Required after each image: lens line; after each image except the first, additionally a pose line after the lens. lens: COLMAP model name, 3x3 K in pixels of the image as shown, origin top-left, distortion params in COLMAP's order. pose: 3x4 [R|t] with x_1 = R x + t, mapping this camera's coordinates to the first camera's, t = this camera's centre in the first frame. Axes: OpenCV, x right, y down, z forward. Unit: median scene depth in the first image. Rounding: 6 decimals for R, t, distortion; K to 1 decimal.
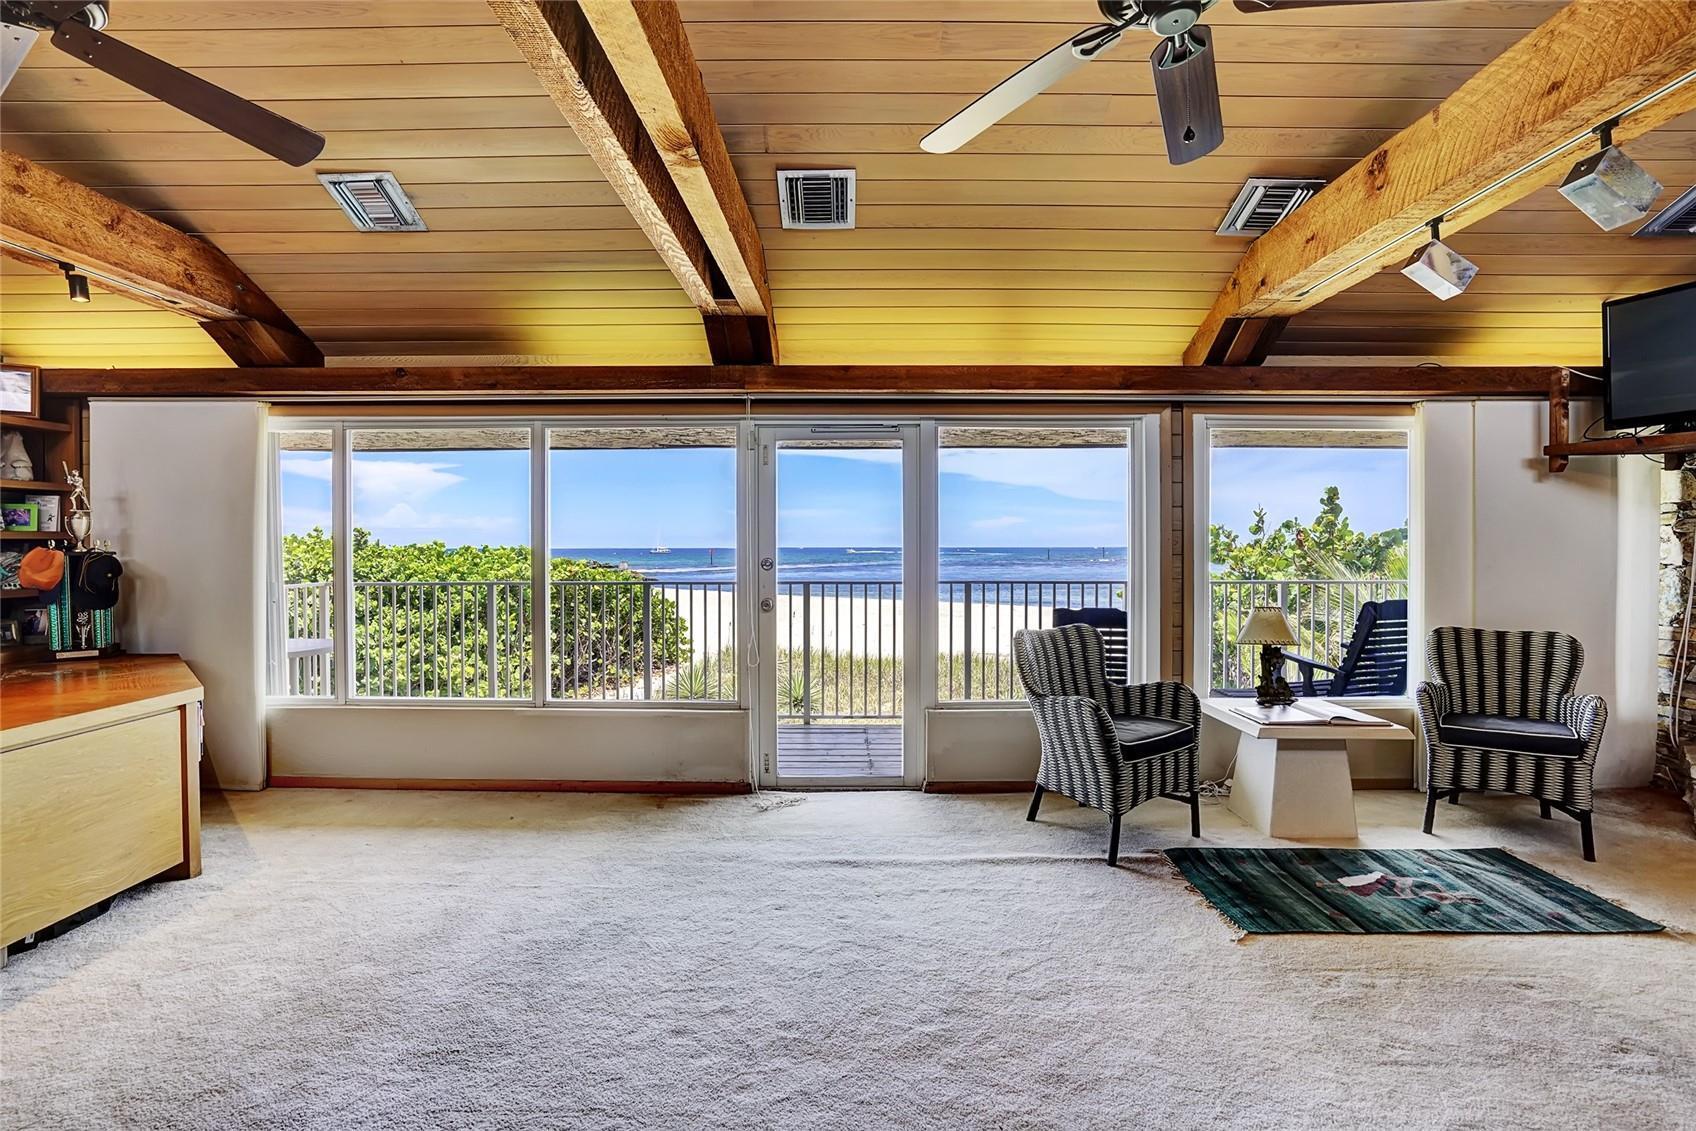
lens RADIAL K [[788.6, 0, 853.4], [0, 788.6, 548.8], [0, 0, 1]] dist [-0.039376, 0.011012]
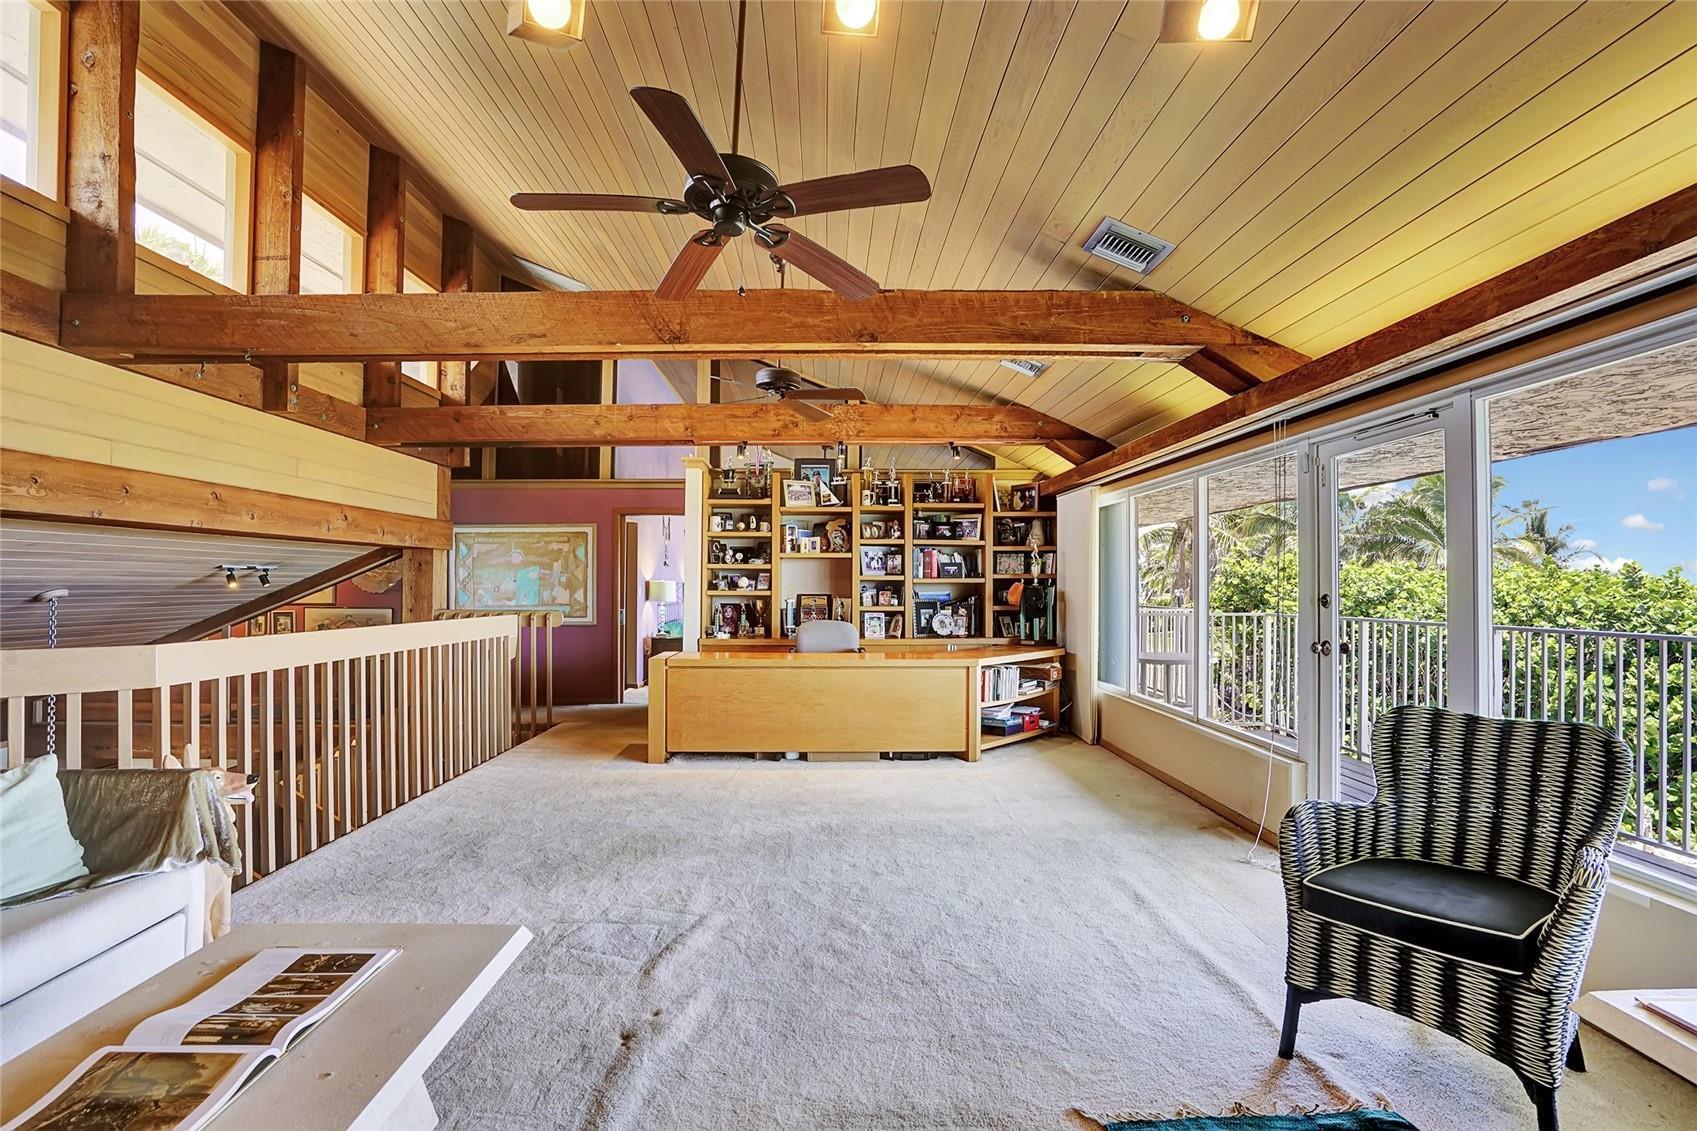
lens RADIAL K [[816.7, 0, 845.6], [0, 816.7, 585.5], [0, 0, 1]] dist [-0.038150, 0.013124]
pose [[0.028596, 0.000515, -0.999591, 0.893500], [-0.003818, 0.999993, 0.000406, 0.006069], [0.999584, 0.003804, 0.028597, 0.537348]]
